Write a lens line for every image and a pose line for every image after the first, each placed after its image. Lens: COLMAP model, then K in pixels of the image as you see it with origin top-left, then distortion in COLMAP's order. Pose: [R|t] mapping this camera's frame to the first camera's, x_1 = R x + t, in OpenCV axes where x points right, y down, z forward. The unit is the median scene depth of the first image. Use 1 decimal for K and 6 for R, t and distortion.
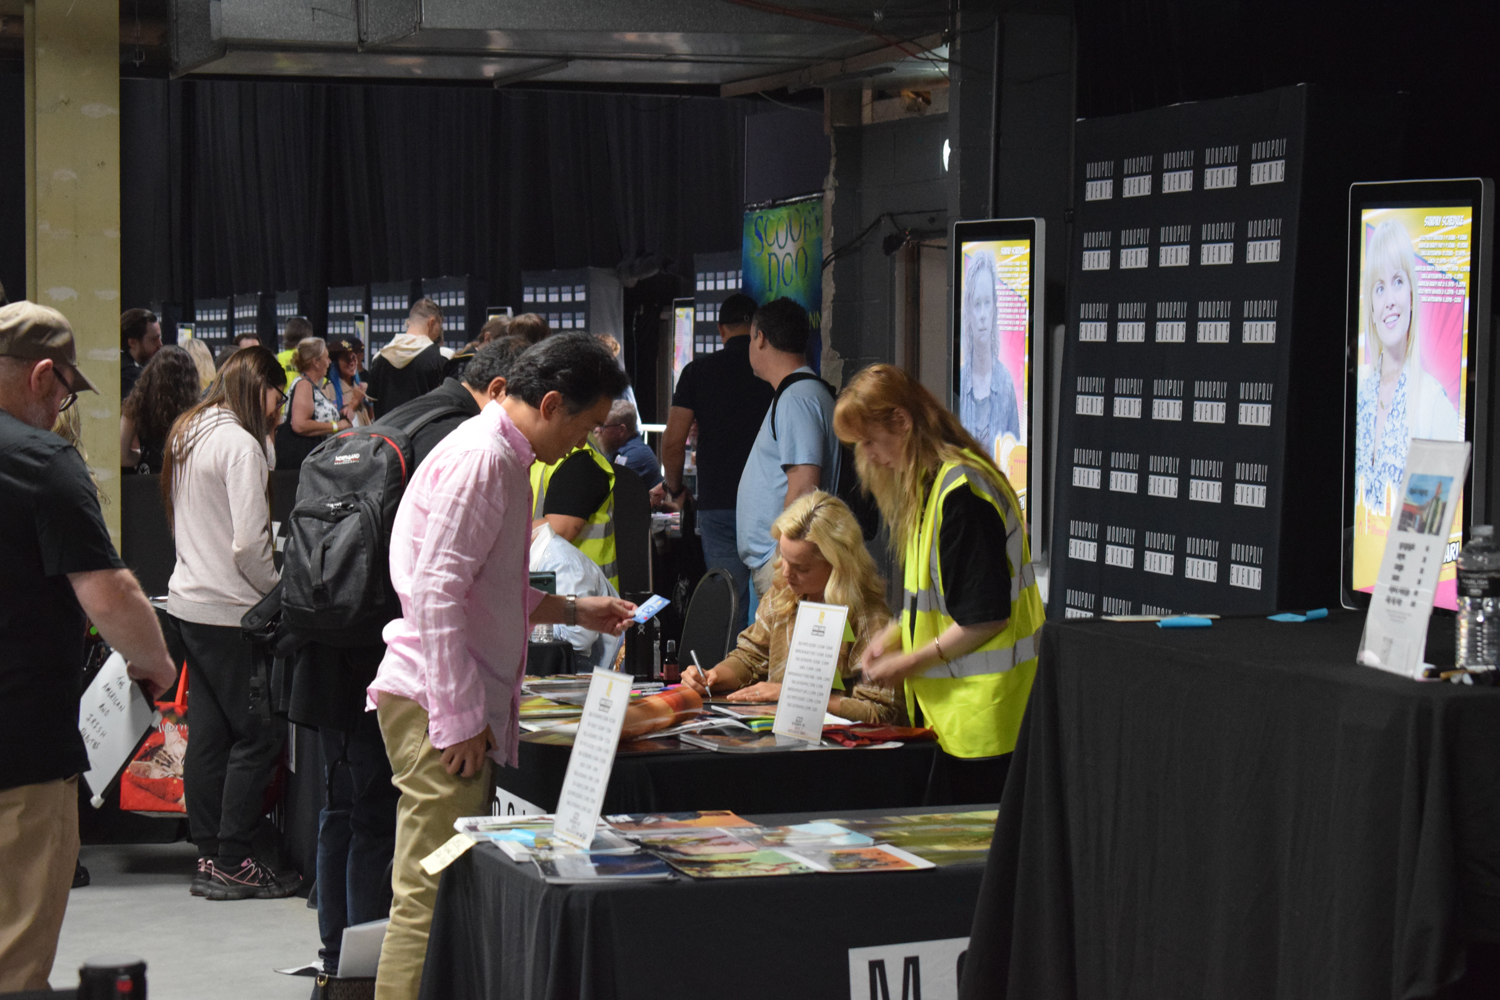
lens RADIAL K [[3402.5, 0, 750.0], [0, 3402.5, 500.0], [0, 0, 1]] dist [0.053098, -0.058434]
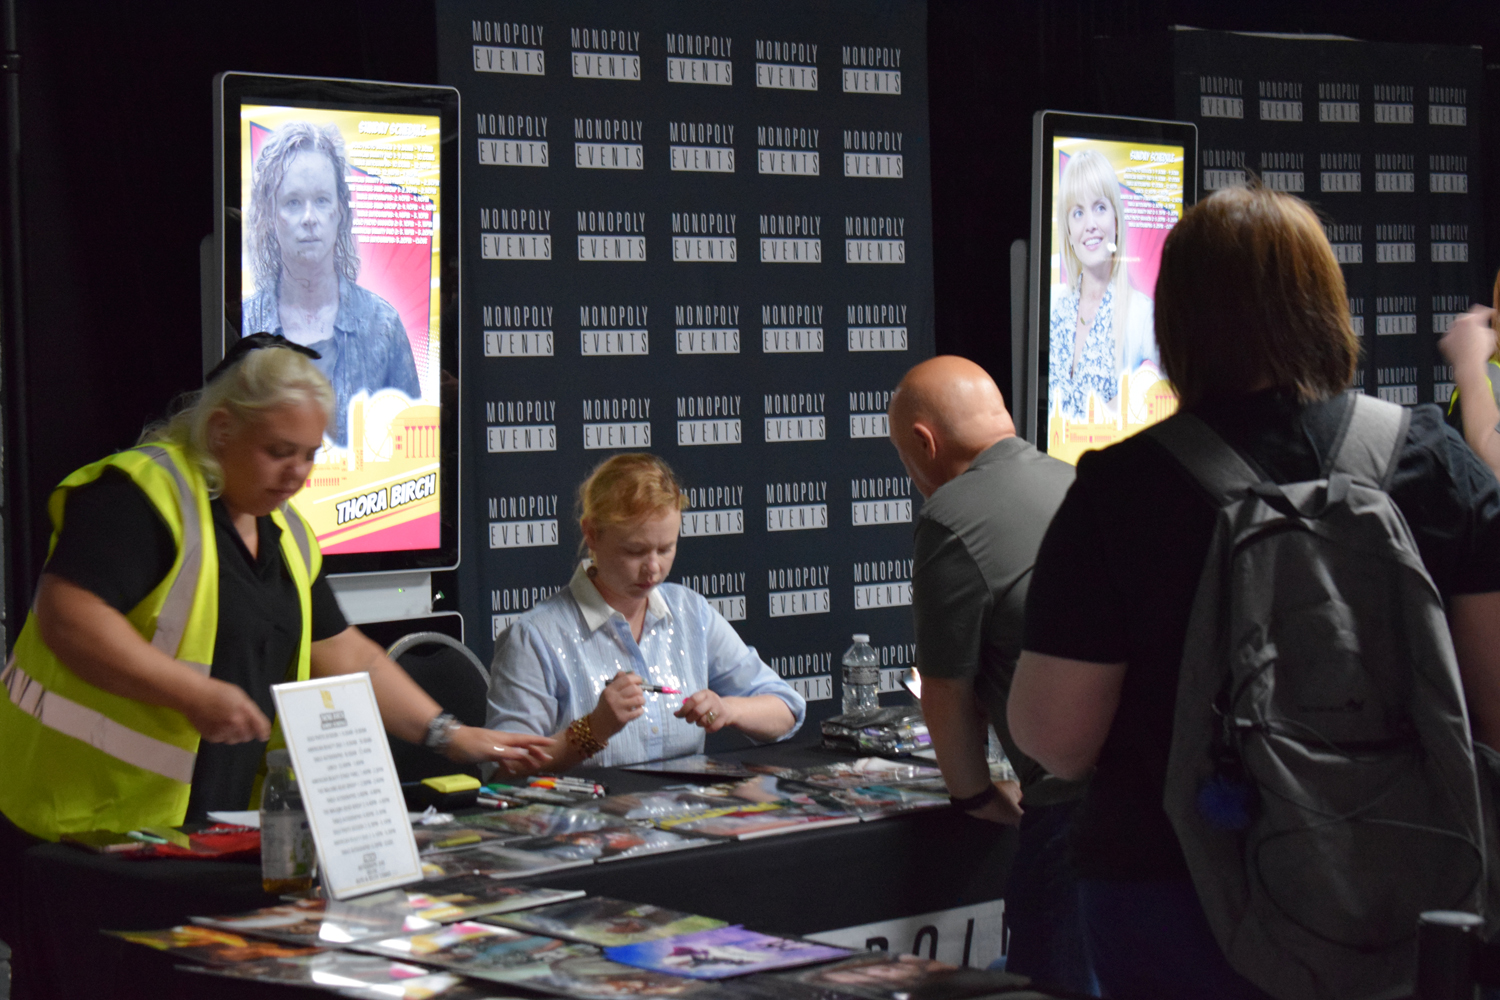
lens RADIAL K [[3402.5, 0, 750.0], [0, 3402.5, 500.0], [0, 0, 1]] dist [0.053098, -0.058434]
pose [[-0.435566, -0.062523, 0.897983, -0.672592], [0.039027, 0.995335, 0.088232, -0.064156], [-0.899310, 0.073476, -0.431094, 1.418017]]
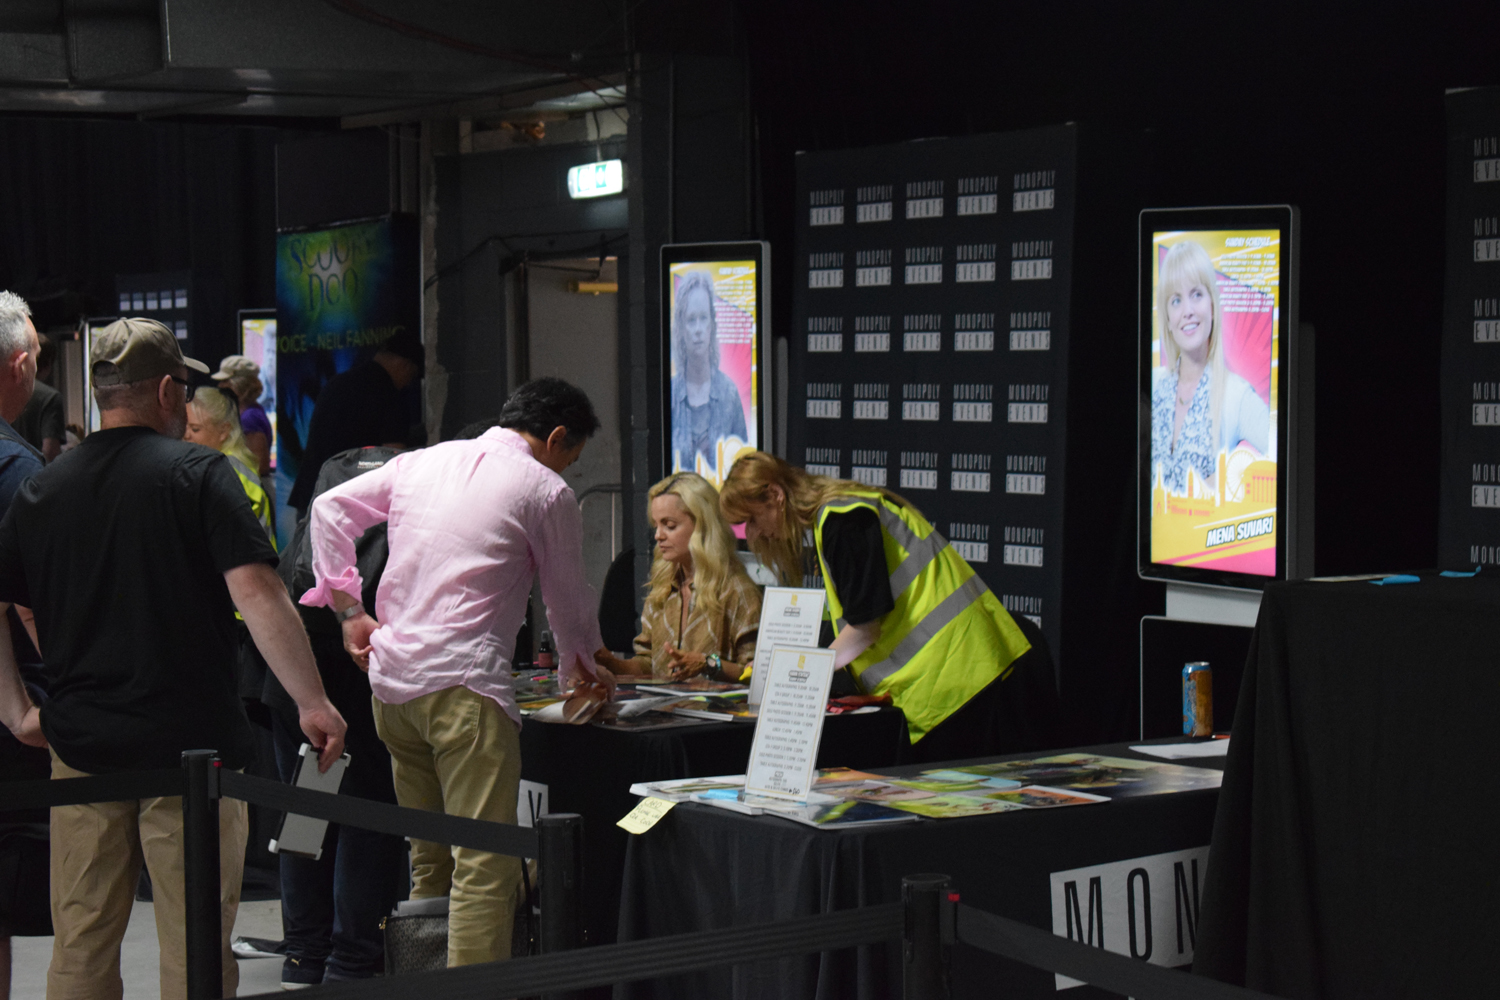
lens RADIAL K [[3305.3, 0, 750.0], [0, 3305.3, 500.0], [0, 0, 1]] dist [0.044805, 0.147505]
pose [[0.967096, -0.029791, 0.252660, -0.218385], [0.030304, 0.999539, 0.001864, -0.000857], [-0.252599, 0.005854, 0.967553, -0.044927]]
